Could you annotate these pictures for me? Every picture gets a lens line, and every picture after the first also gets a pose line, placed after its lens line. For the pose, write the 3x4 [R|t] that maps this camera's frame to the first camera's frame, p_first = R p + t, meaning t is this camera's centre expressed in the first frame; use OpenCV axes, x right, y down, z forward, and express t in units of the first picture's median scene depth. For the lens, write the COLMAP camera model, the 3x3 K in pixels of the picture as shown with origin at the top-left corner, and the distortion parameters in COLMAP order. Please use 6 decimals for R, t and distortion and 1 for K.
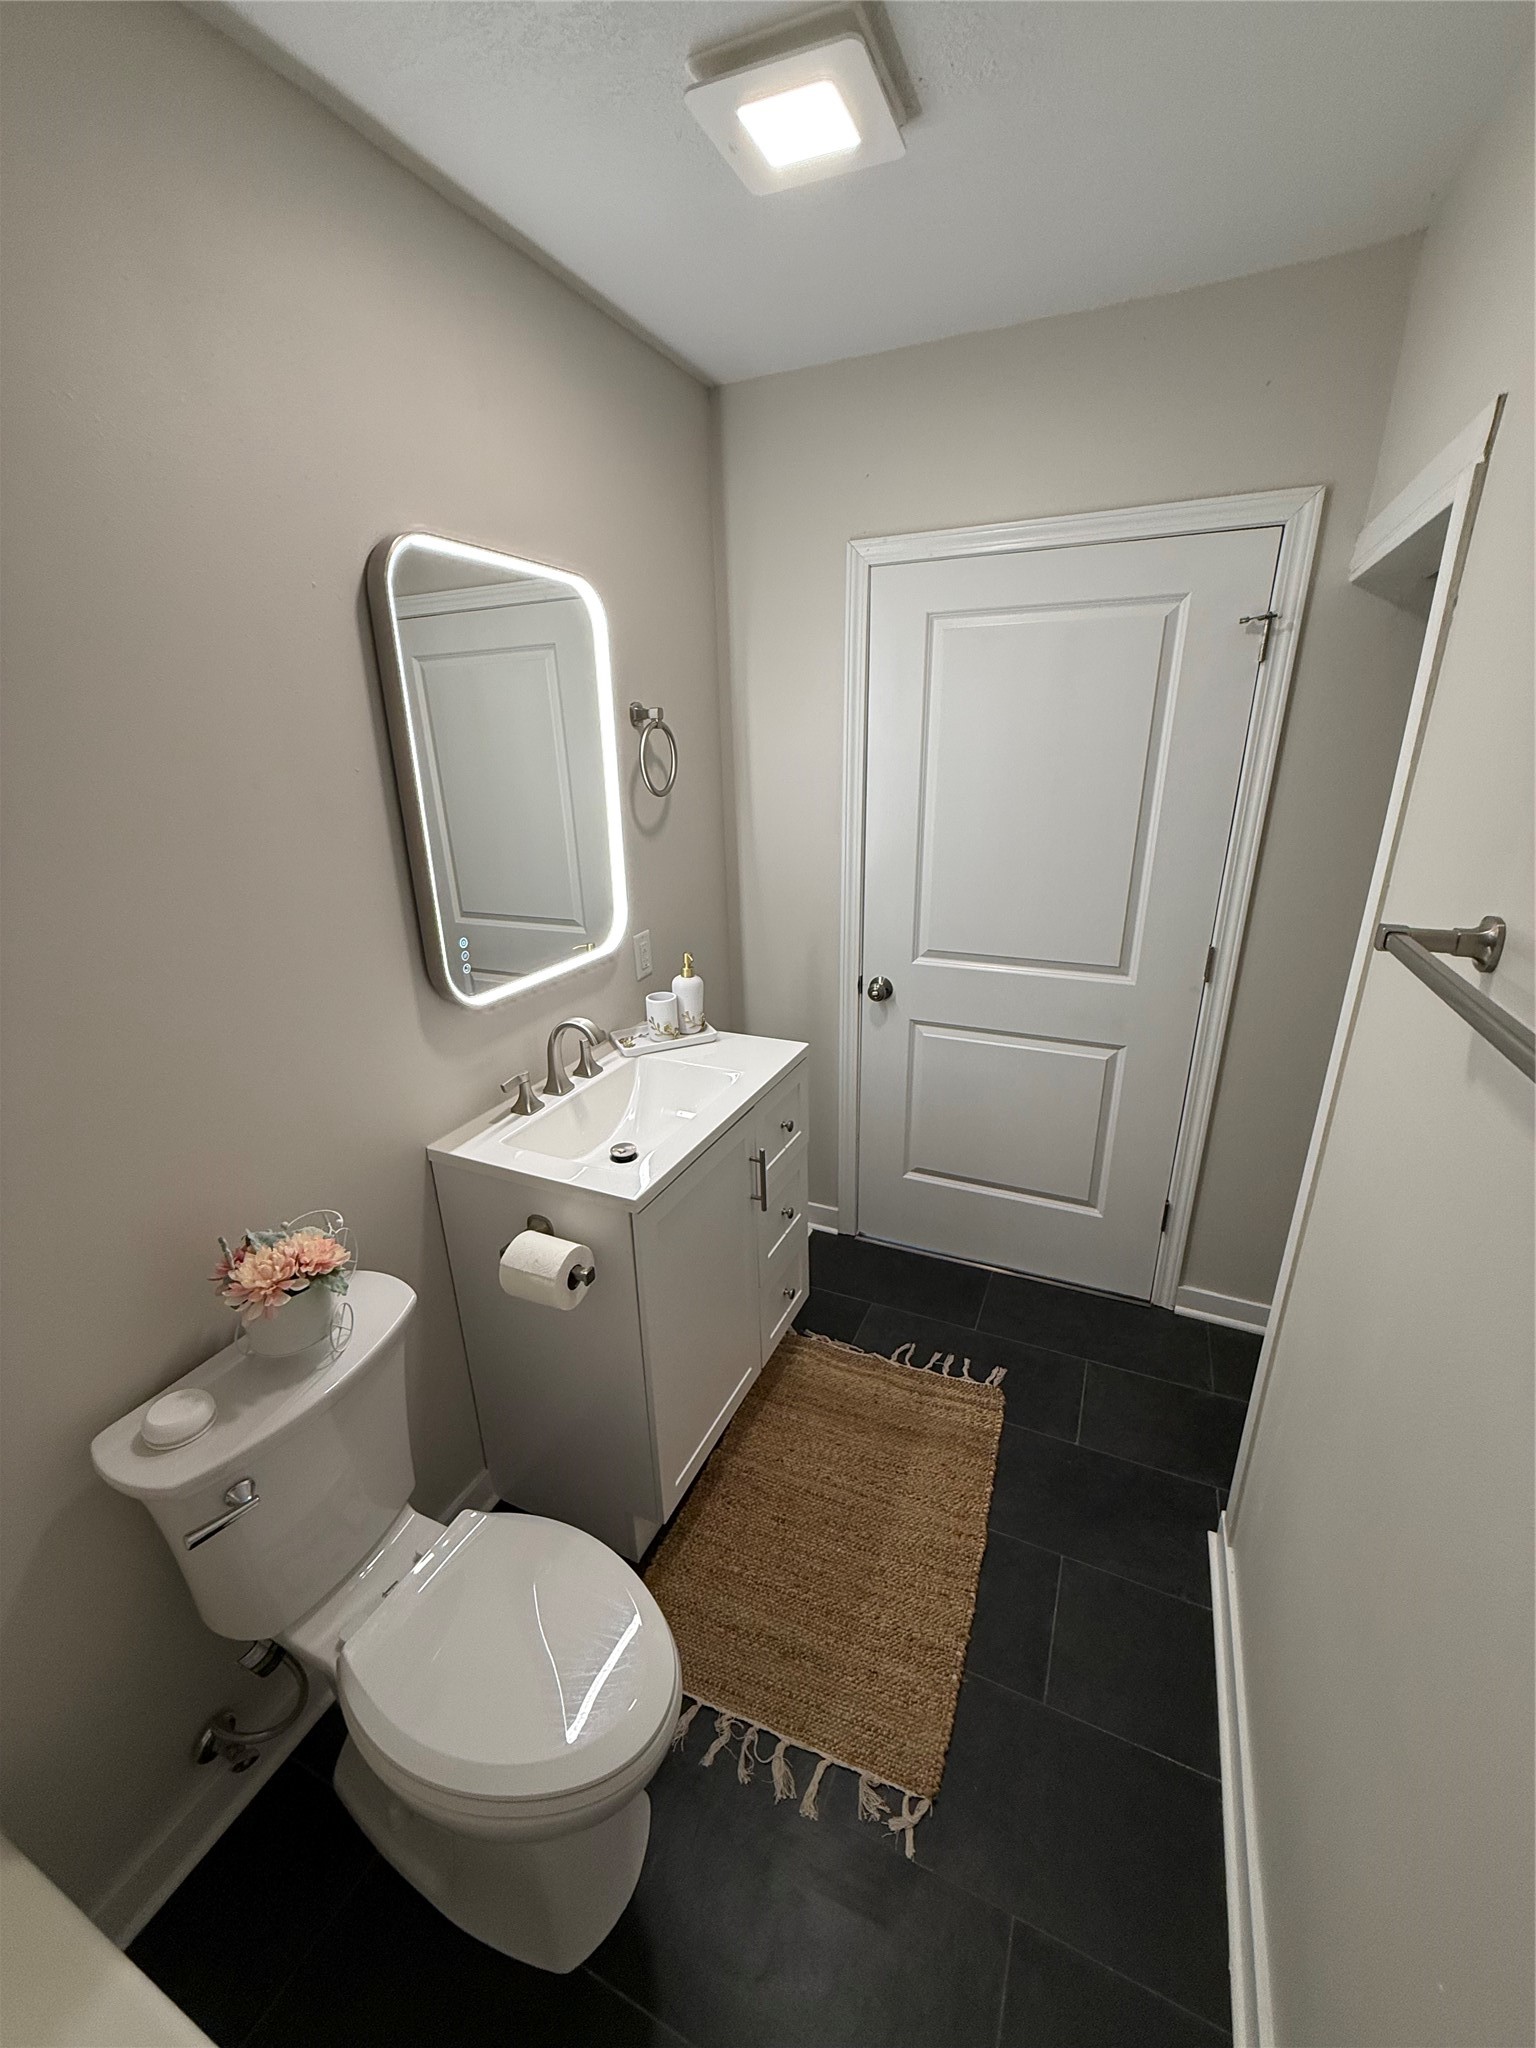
lens RADIAL K [[815.8, 0, 751.3], [0, 815.8, 1032.8], [0, 0, 1]] dist [0.000318, -0.000078]
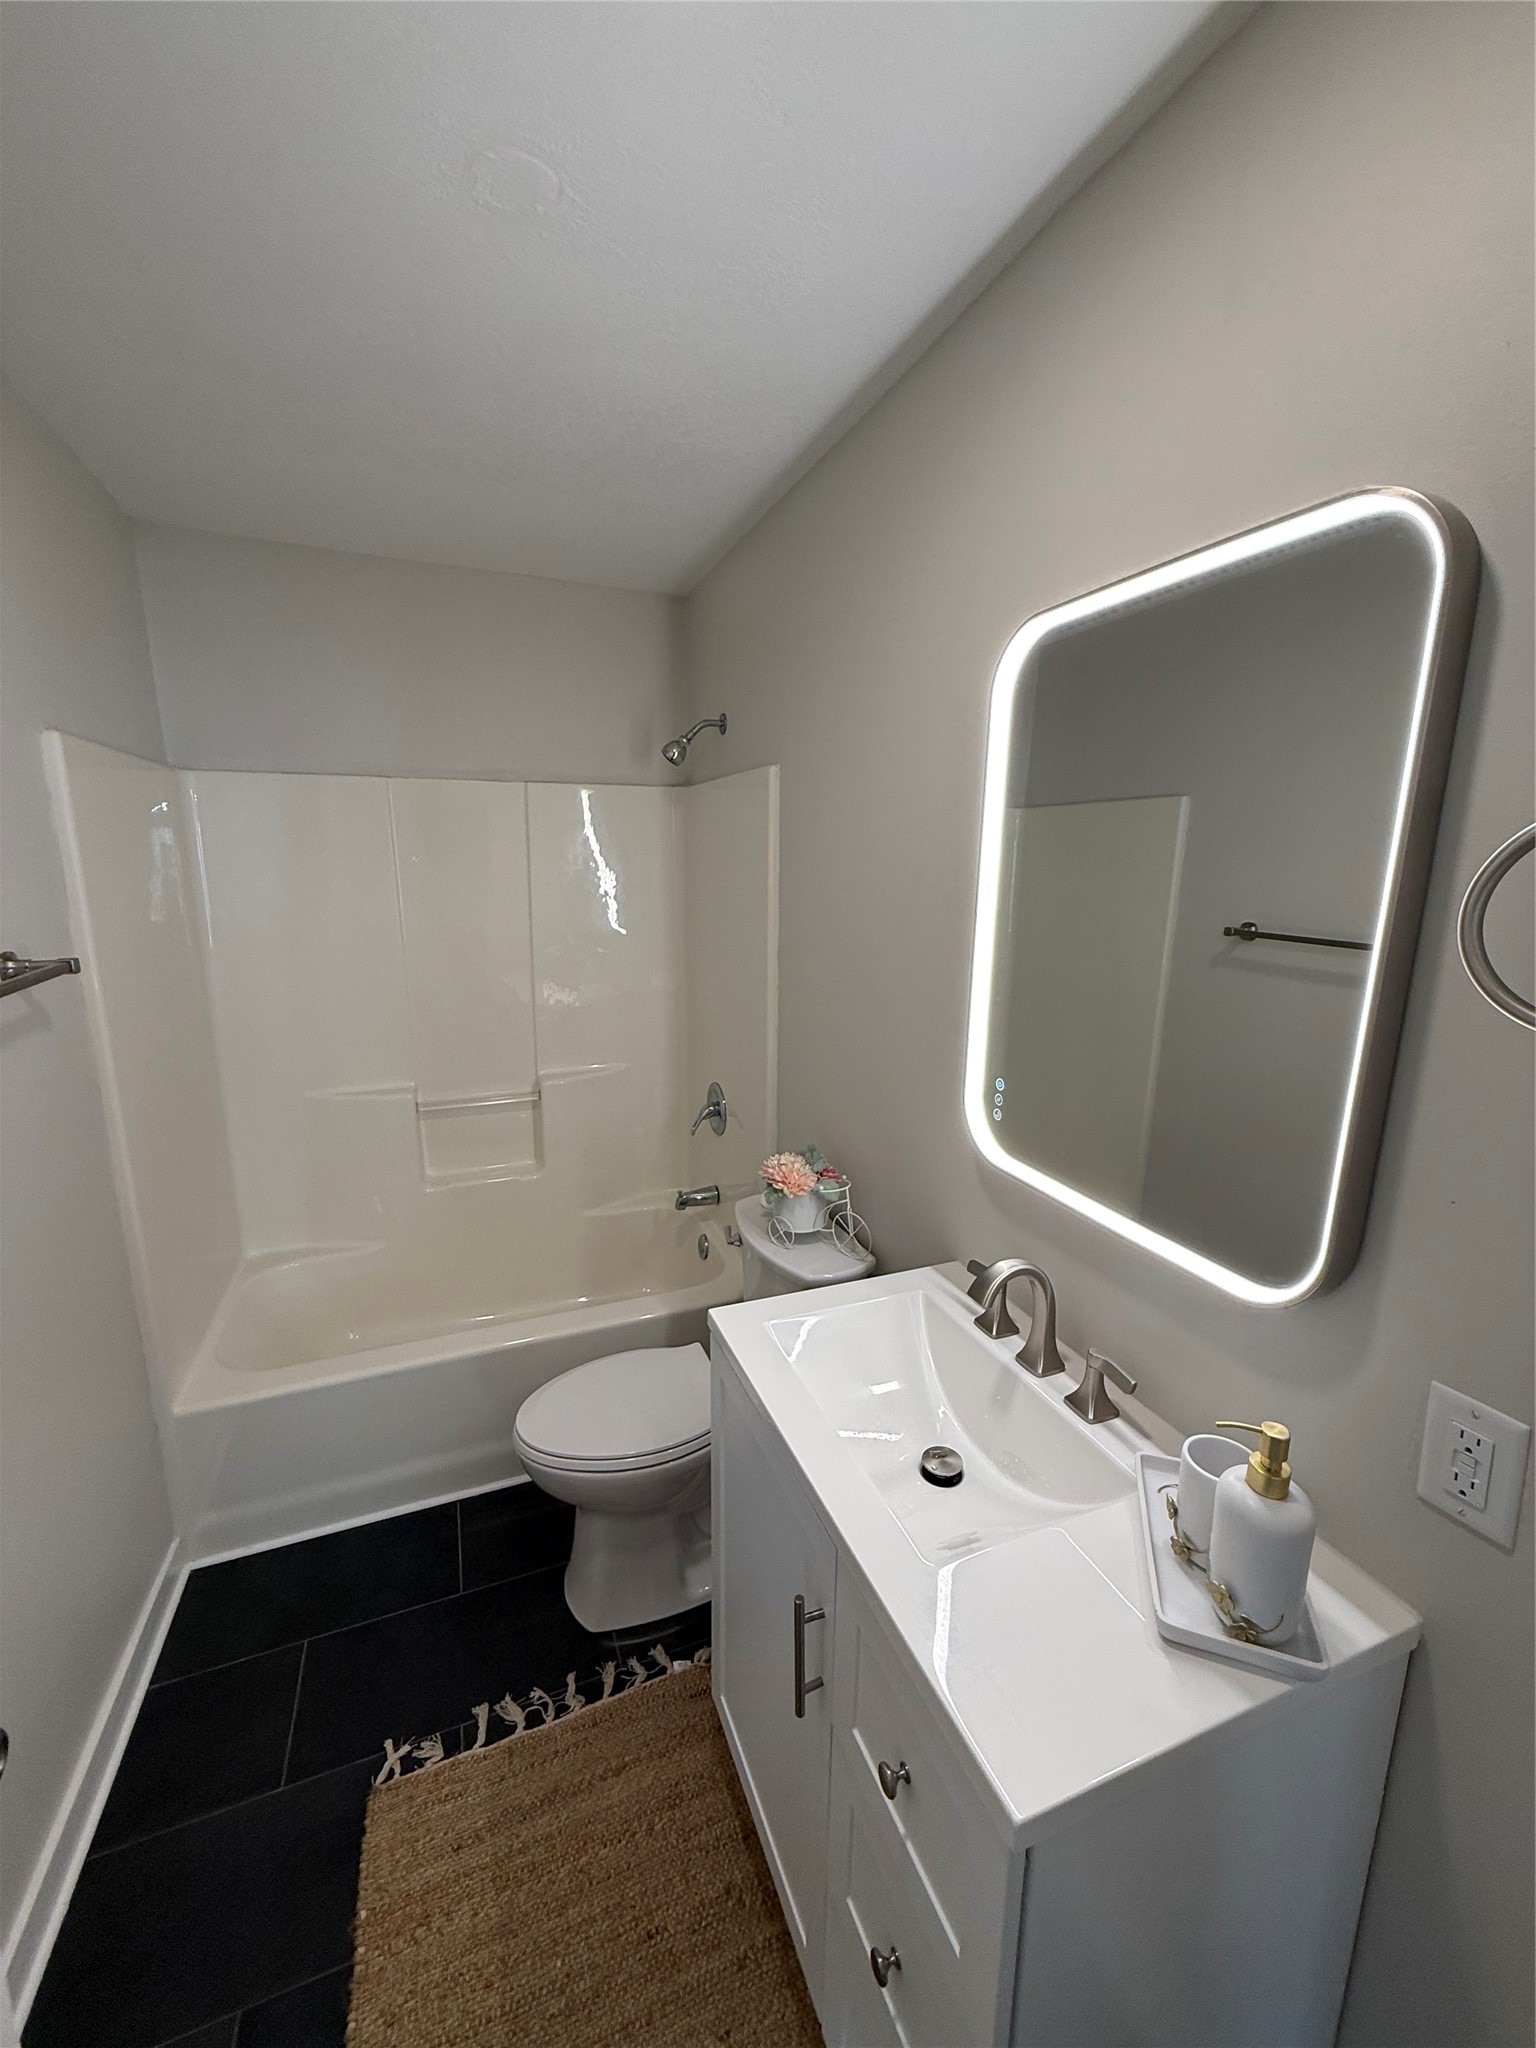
lens RADIAL K [[815.8, 0, 761.4], [0, 815.8, 1017.2], [0, 0, 1]] dist [0.000318, -0.000078]
pose [[-0.699658, 0.139648, -0.700698, 0.412748], [-0.232855, 0.882599, 0.408410, -0.472710], [0.675469, 0.448908, -0.584999, 1.310902]]
